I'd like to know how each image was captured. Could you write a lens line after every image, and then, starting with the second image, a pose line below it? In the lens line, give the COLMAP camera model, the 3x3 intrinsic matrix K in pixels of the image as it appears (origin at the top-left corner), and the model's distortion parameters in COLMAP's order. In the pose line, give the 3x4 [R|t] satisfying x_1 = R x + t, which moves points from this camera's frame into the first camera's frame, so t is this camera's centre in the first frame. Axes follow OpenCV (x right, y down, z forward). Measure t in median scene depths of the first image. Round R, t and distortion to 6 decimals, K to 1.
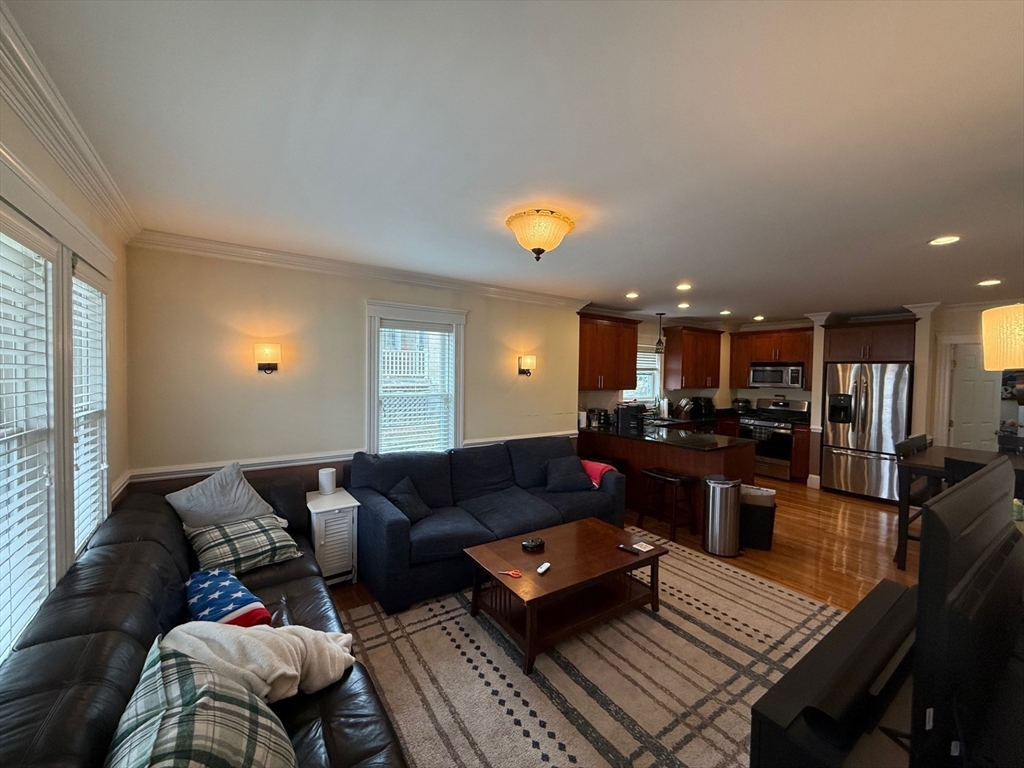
lens RADIAL K [[408.7, 0, 507.8], [0, 408.7, 383.5], [0, 0, 1]] dist [-0.000592, -0.000040]
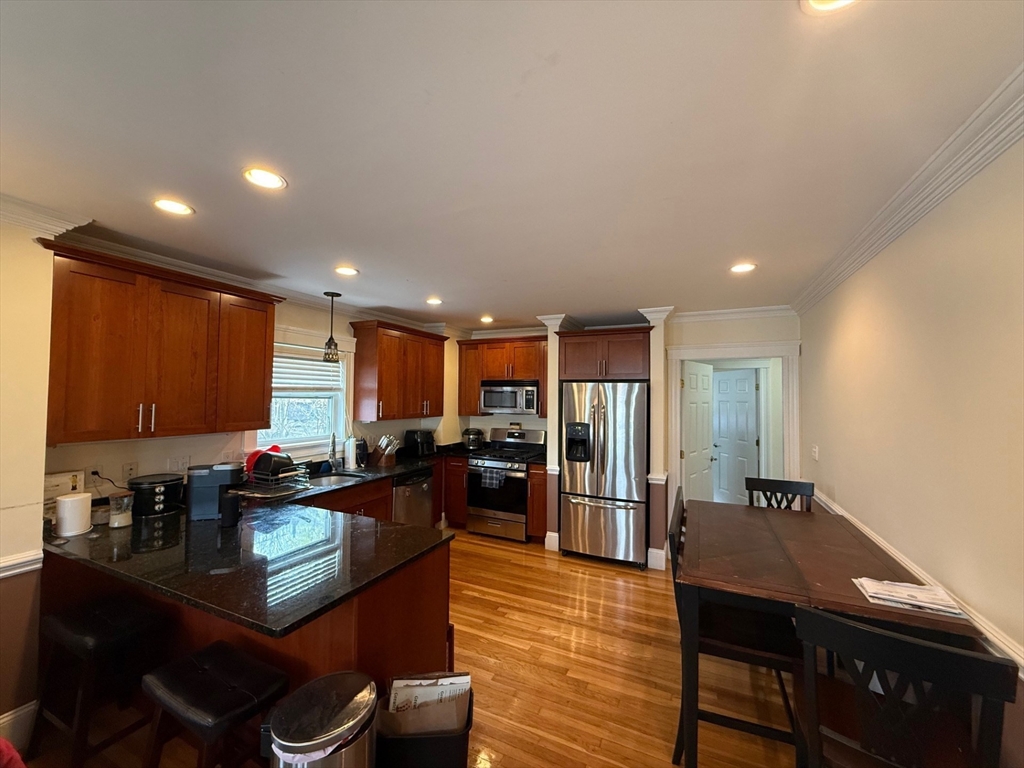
lens RADIAL K [[408.7, 0, 507.8], [0, 408.7, 383.5], [0, 0, 1]] dist [-0.000592, -0.000040]
pose [[0.866102, 0.009021, 0.499787, 0.306828], [0.015089, 0.998910, -0.044178, -0.014345], [-0.499640, 0.045804, 0.865021, 0.385400]]
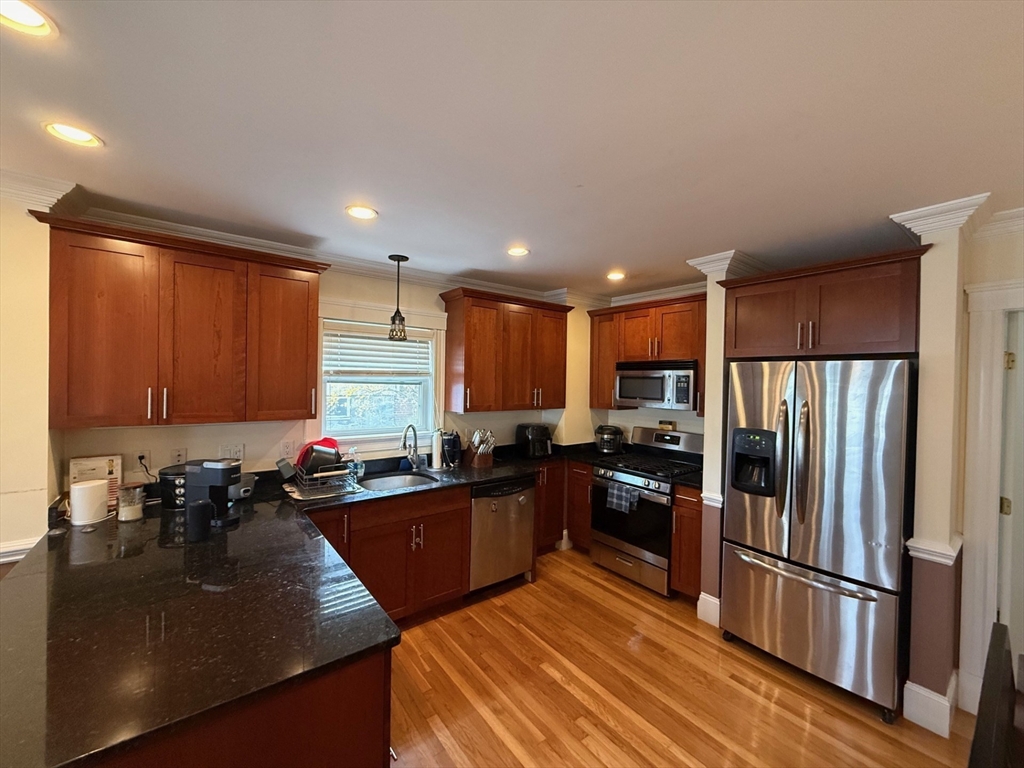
lens RADIAL K [[408.7, 0, 507.8], [0, 408.7, 383.5], [0, 0, 1]] dist [-0.000592, -0.000040]
pose [[0.998938, 0.001455, 0.046053, 0.490751], [-0.000691, 0.999862, -0.016595, -0.015488], [-0.046071, 0.016546, 0.998801, 0.528087]]
